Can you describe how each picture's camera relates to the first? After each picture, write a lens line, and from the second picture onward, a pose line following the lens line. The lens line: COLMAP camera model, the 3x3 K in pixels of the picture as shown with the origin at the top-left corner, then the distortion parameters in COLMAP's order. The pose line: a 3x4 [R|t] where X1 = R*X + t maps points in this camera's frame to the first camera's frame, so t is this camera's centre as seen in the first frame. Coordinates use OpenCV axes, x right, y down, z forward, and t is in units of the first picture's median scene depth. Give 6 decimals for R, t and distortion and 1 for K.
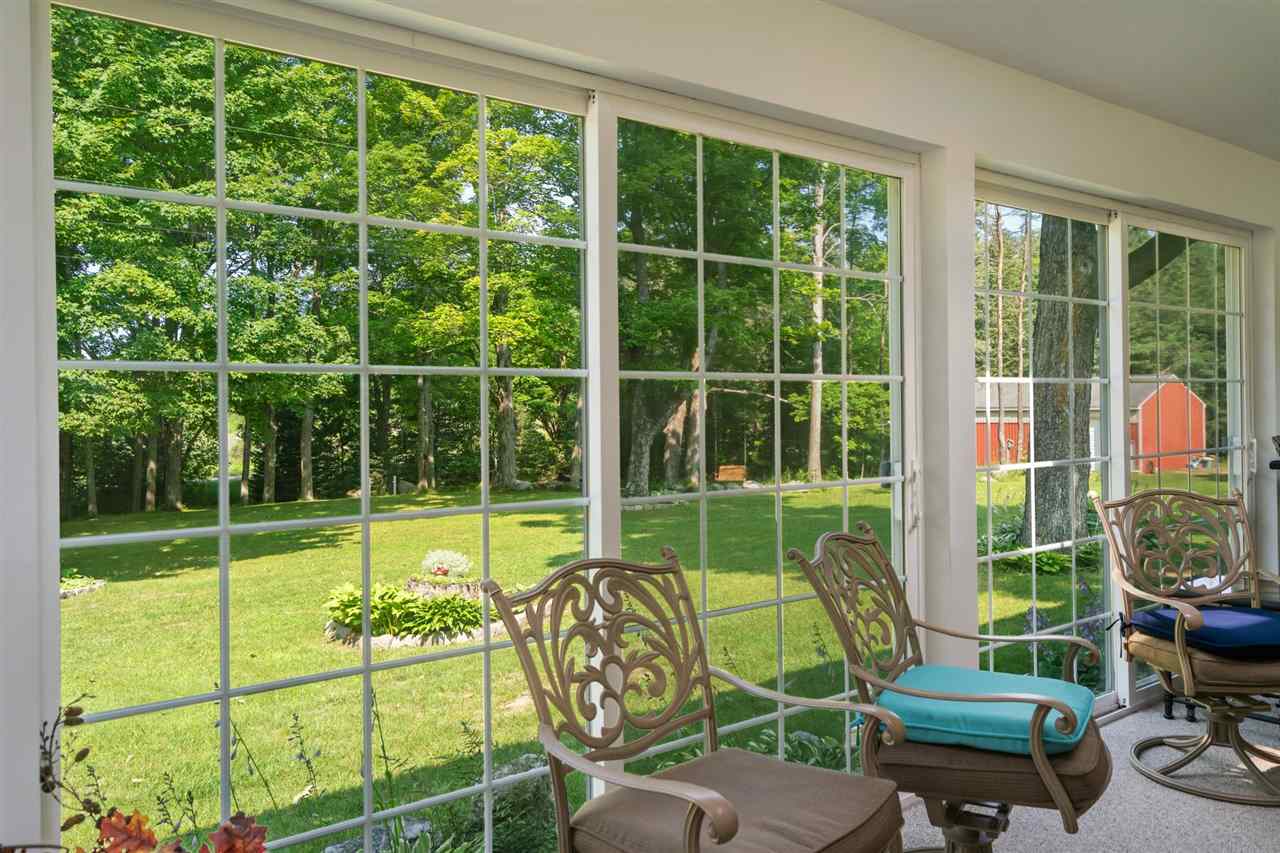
lens RADIAL K [[938.7, 0, 635.0], [0, 938.7, 402.3], [0, 0, 1]] dist [0.008591, 0.010615]
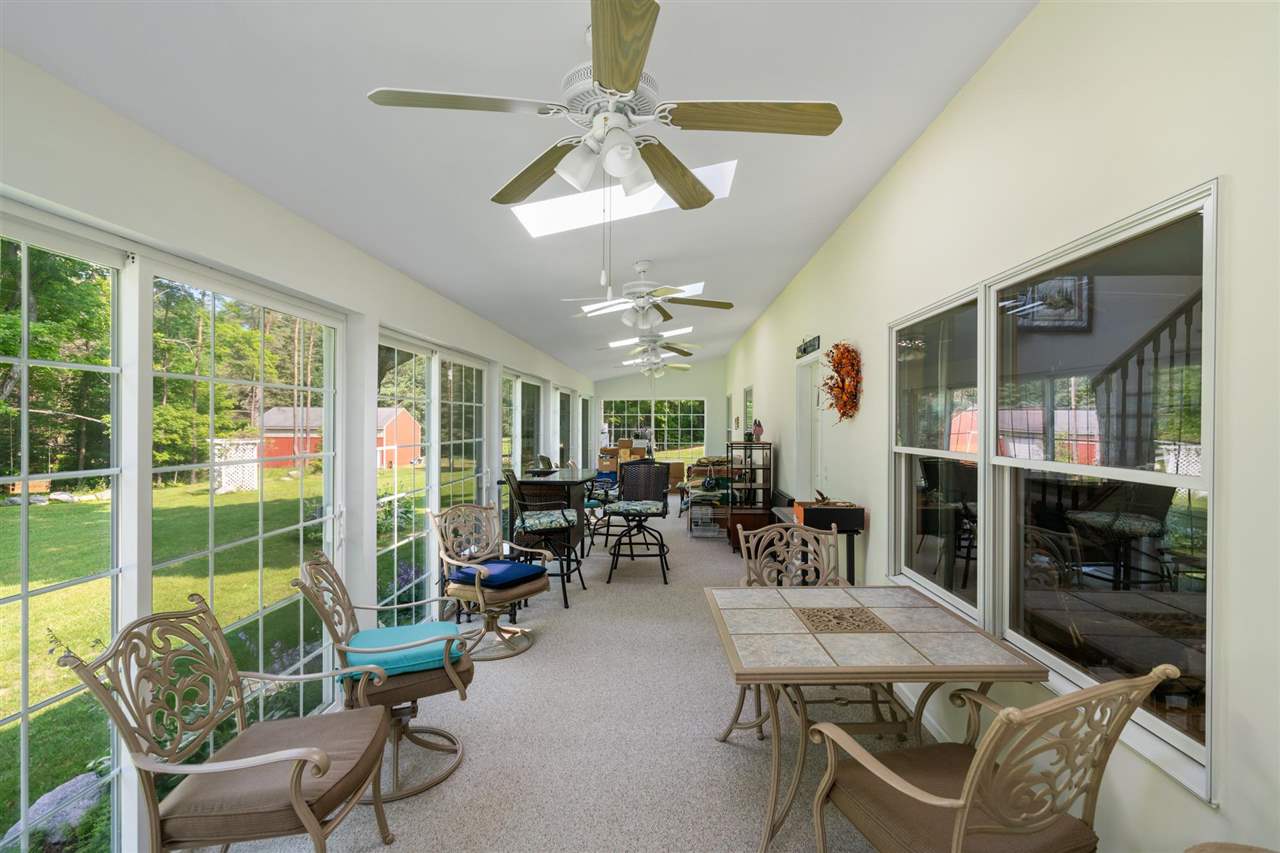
lens RADIAL K [[615.0, 0, 641.2], [0, 615.0, 422.0], [0, 0, 1]] dist [0.001209, 0.001156]
pose [[0.624437, 0.012746, 0.780971, -0.215159], [-0.014235, 0.999886, -0.004937, -0.084492], [-0.780946, -0.008034, 0.624547, -0.064759]]
